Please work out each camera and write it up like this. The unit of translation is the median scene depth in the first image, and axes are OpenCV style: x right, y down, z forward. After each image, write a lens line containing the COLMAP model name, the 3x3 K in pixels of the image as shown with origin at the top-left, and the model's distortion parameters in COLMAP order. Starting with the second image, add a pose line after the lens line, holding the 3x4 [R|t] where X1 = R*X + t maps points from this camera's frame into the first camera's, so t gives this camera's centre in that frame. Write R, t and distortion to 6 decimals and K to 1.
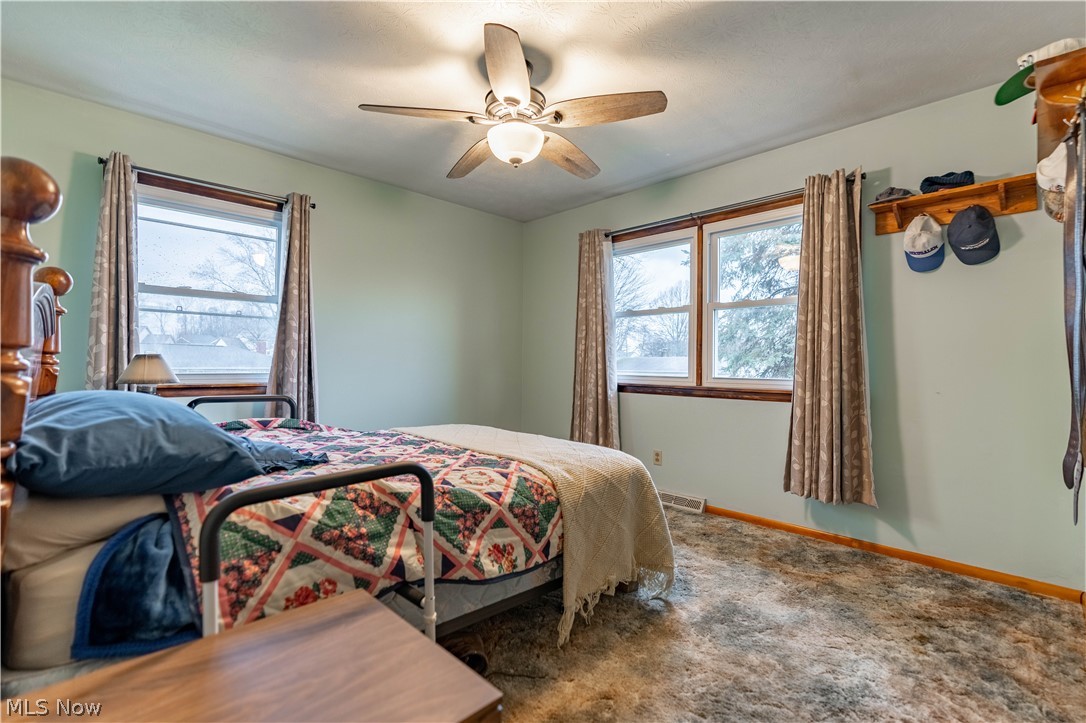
lens RADIAL K [[490.2, 0, 540.5], [0, 490.2, 367.3], [0, 0, 1]] dist [-0.013760, 0.004722]
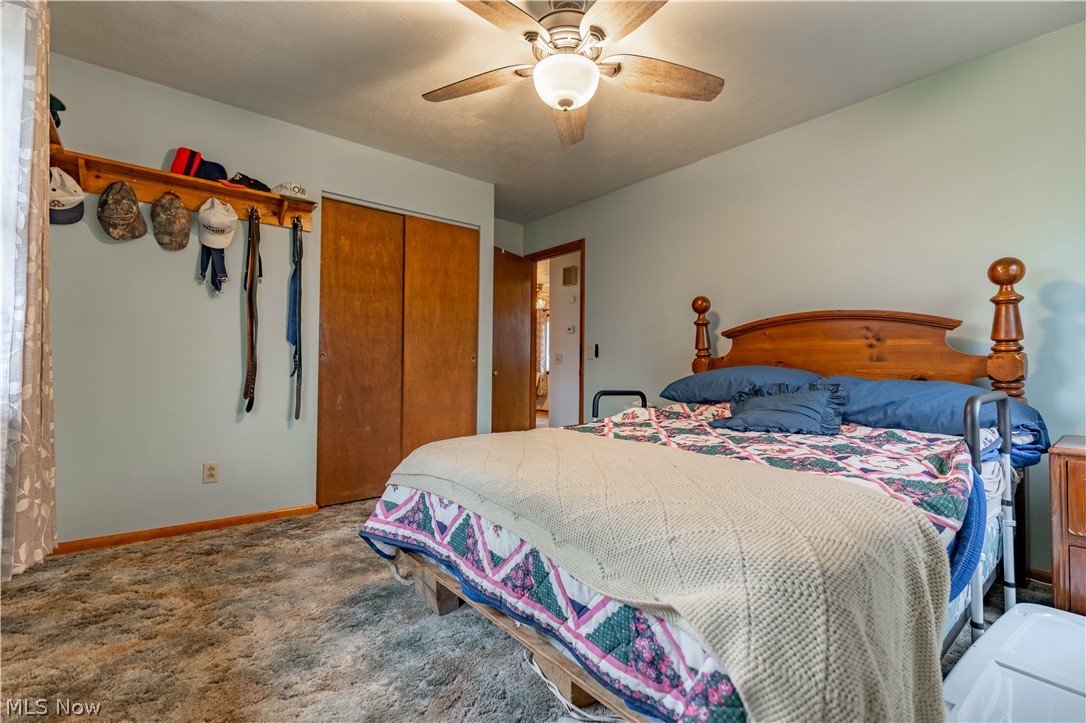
lens RADIAL K [[490.2, 0, 547.2], [0, 490.2, 358.2], [0, 0, 1]] dist [-0.013760, 0.004722]
pose [[-0.997645, -0.016733, 0.066515, -0.114762], [-0.017740, 0.999736, -0.014591, 0.046327], [-0.066253, -0.015737, -0.997679, 2.368916]]
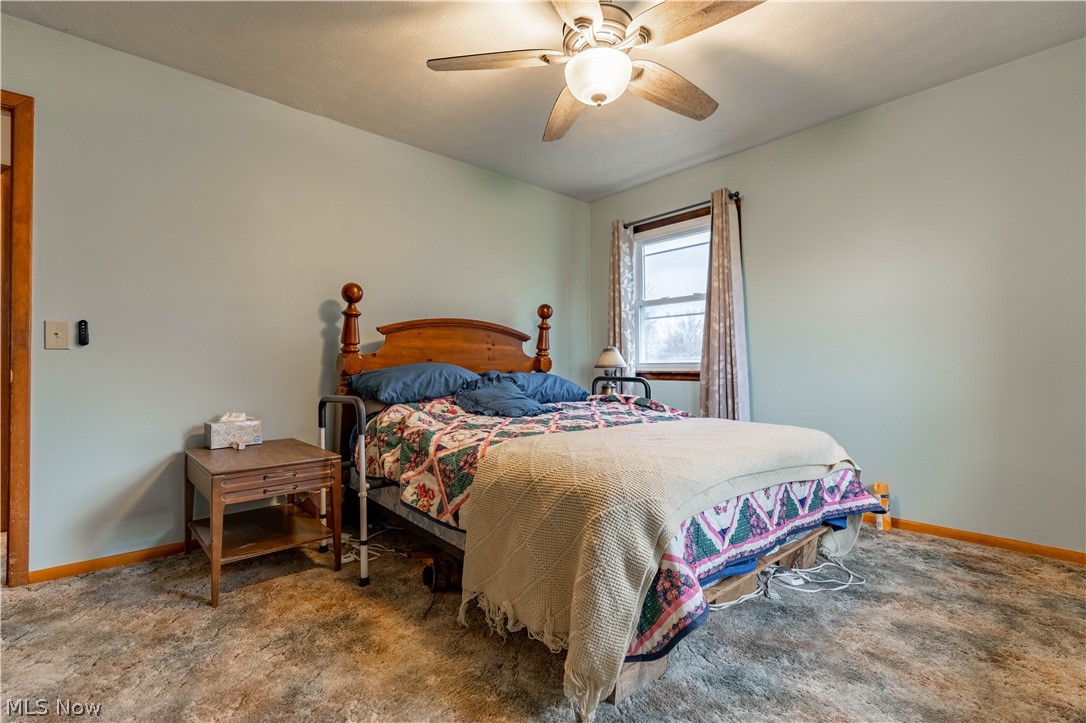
lens RADIAL K [[490.2, 0, 546.3], [0, 490.2, 361.2], [0, 0, 1]] dist [-0.013760, 0.004722]
pose [[-0.027392, -0.024062, -0.999335, 1.011286], [-0.002932, 0.999708, -0.023990, 0.068999], [0.999620, 0.002273, -0.027455, 1.180336]]
